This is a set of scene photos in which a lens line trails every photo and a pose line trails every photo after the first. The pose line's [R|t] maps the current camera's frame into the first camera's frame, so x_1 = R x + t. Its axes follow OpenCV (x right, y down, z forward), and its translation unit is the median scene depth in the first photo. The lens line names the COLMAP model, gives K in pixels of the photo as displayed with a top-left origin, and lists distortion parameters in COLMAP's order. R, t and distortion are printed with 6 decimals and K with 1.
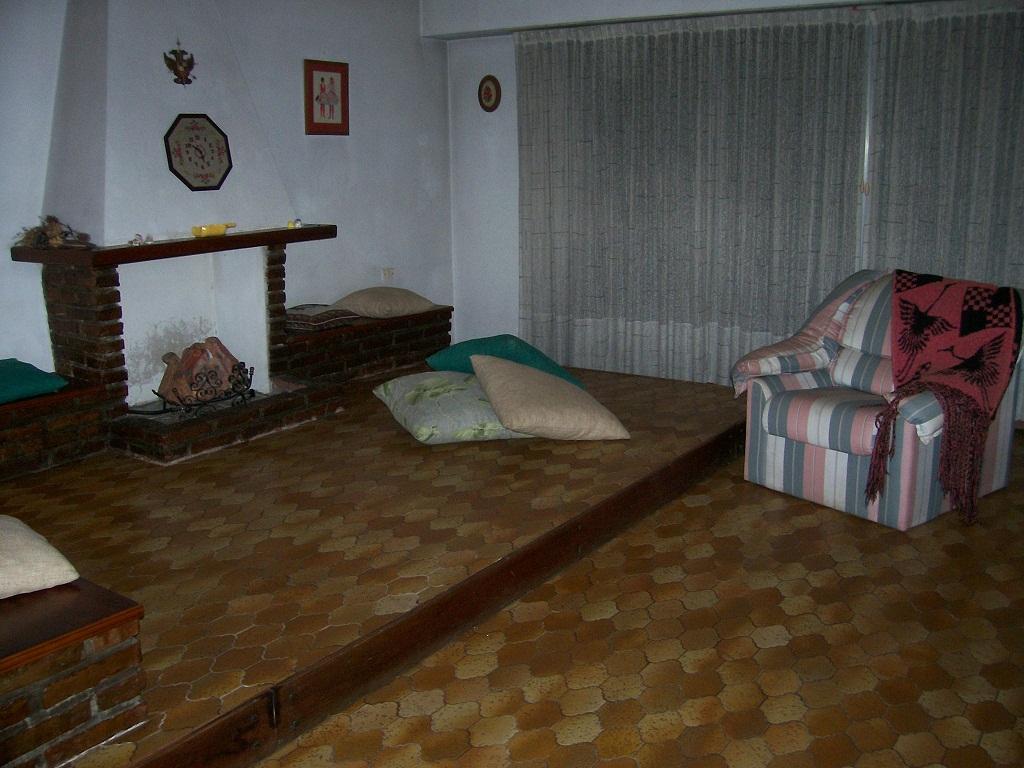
lens RADIAL K [[1002.5, 0, 512.0], [0, 1002.5, 384.0], [0, 0, 1]] dist [-0.189855, 0.190284]
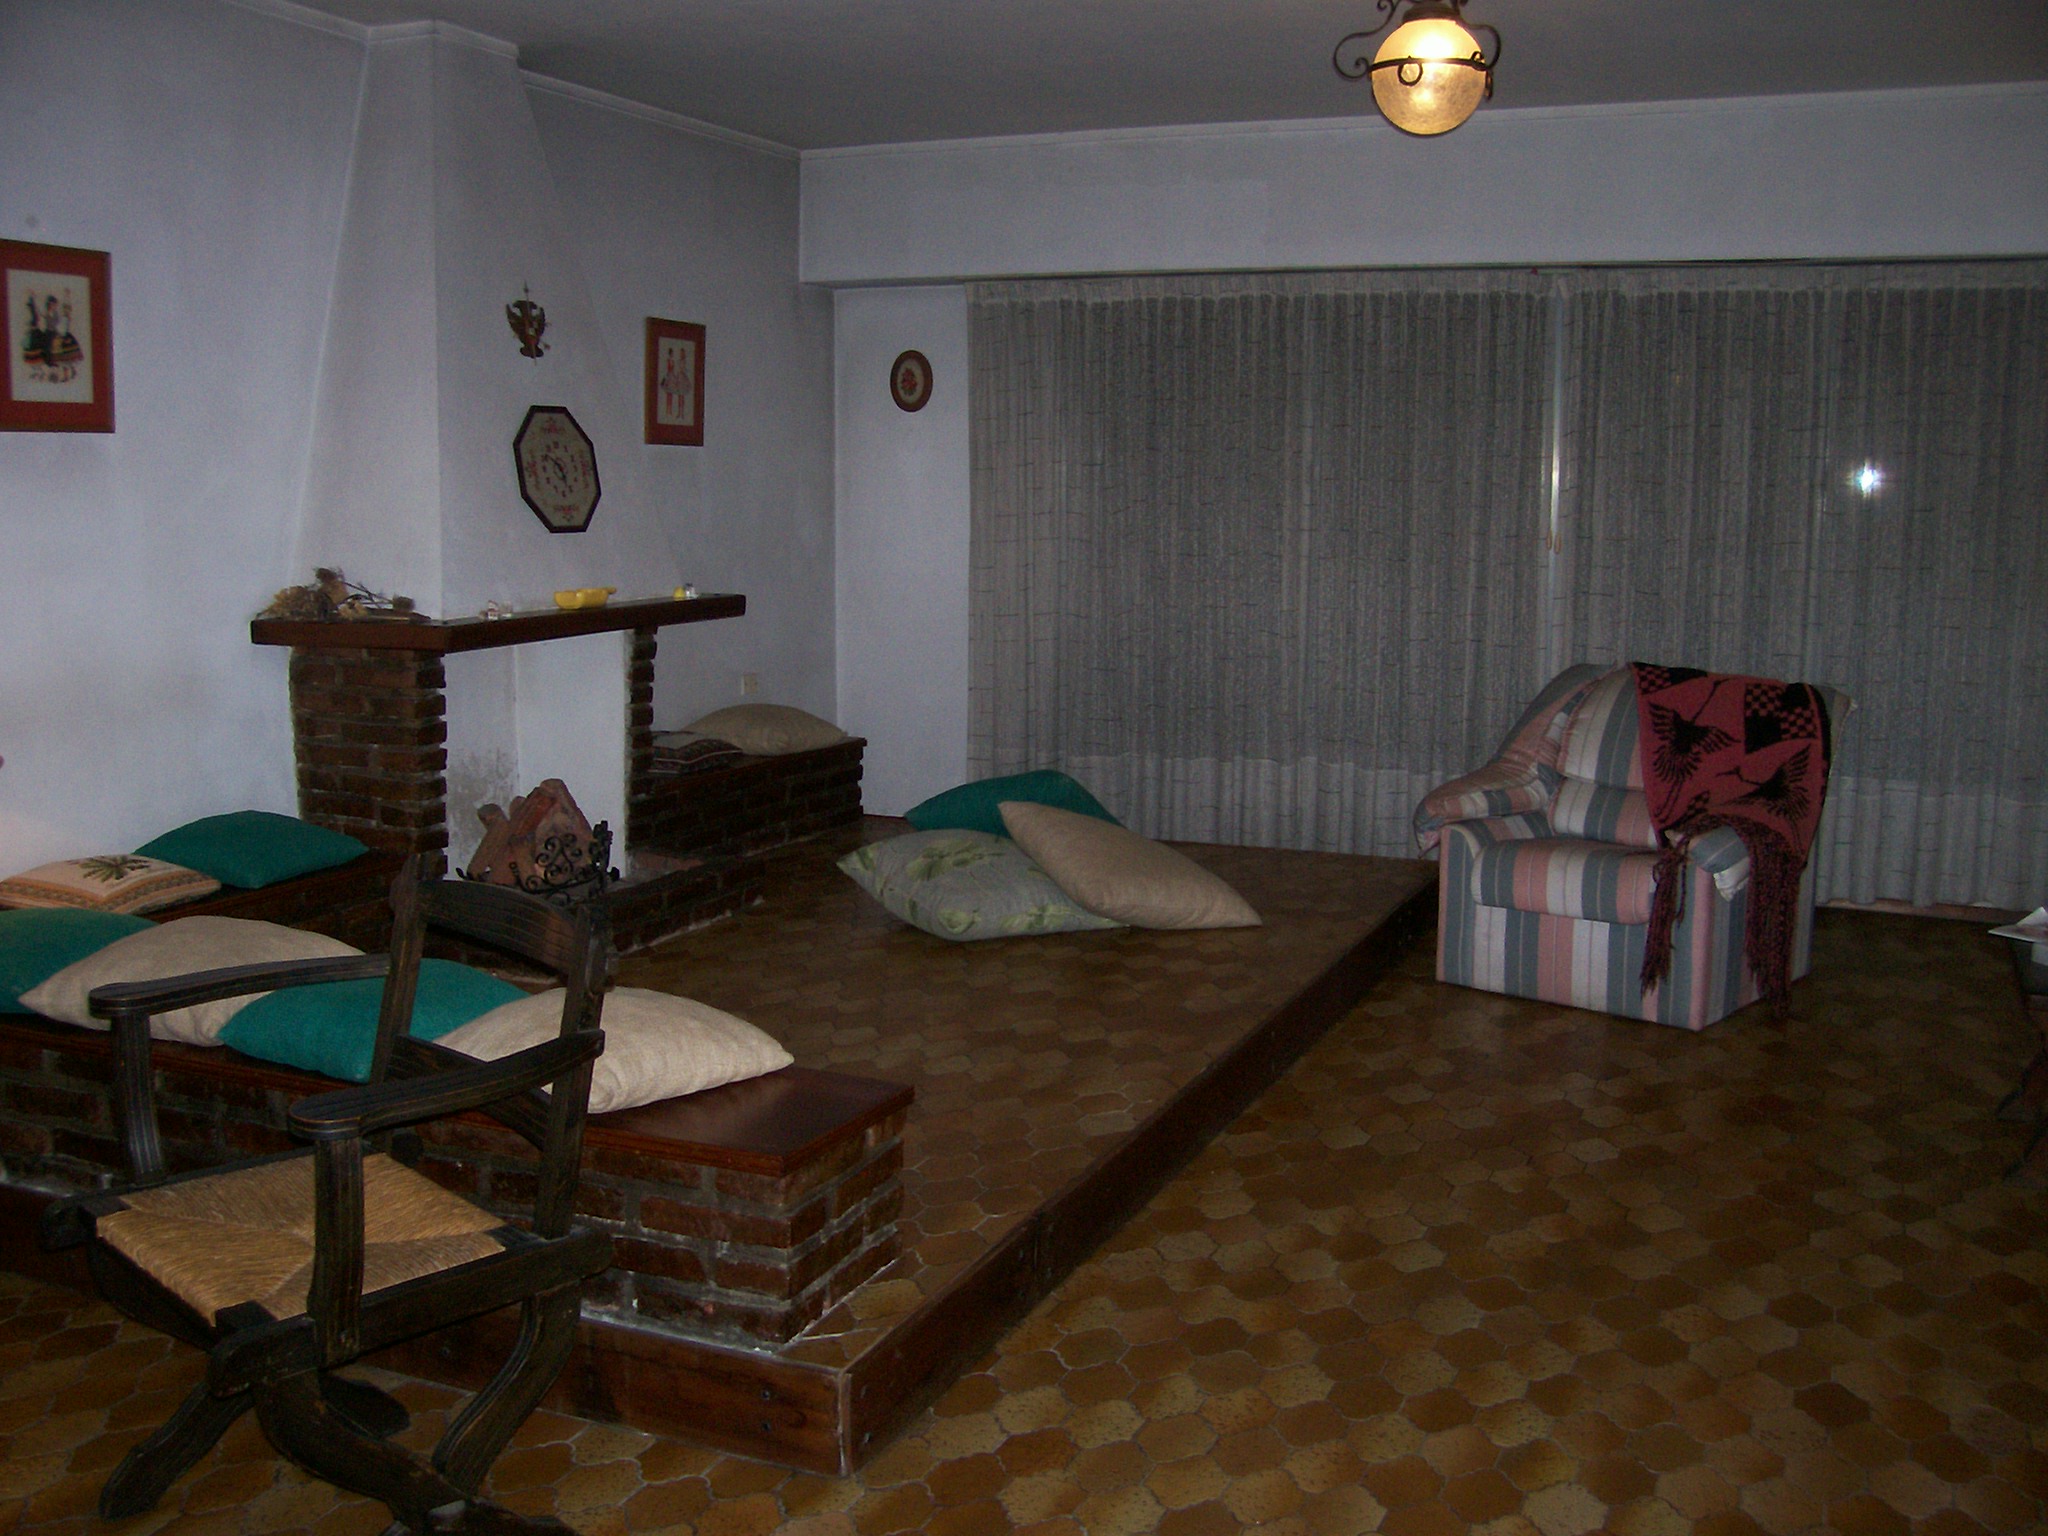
lens RADIAL K [[2005.0, 0, 1024.0], [0, 2005.0, 768.0], [0, 0, 1]] dist [-0.189855, 0.190284]
pose [[0.980044, -0.010069, 0.198525, -0.276269], [0.026881, 0.996256, -0.082171, 0.053657], [-0.196954, 0.085868, 0.976645, -0.229385]]
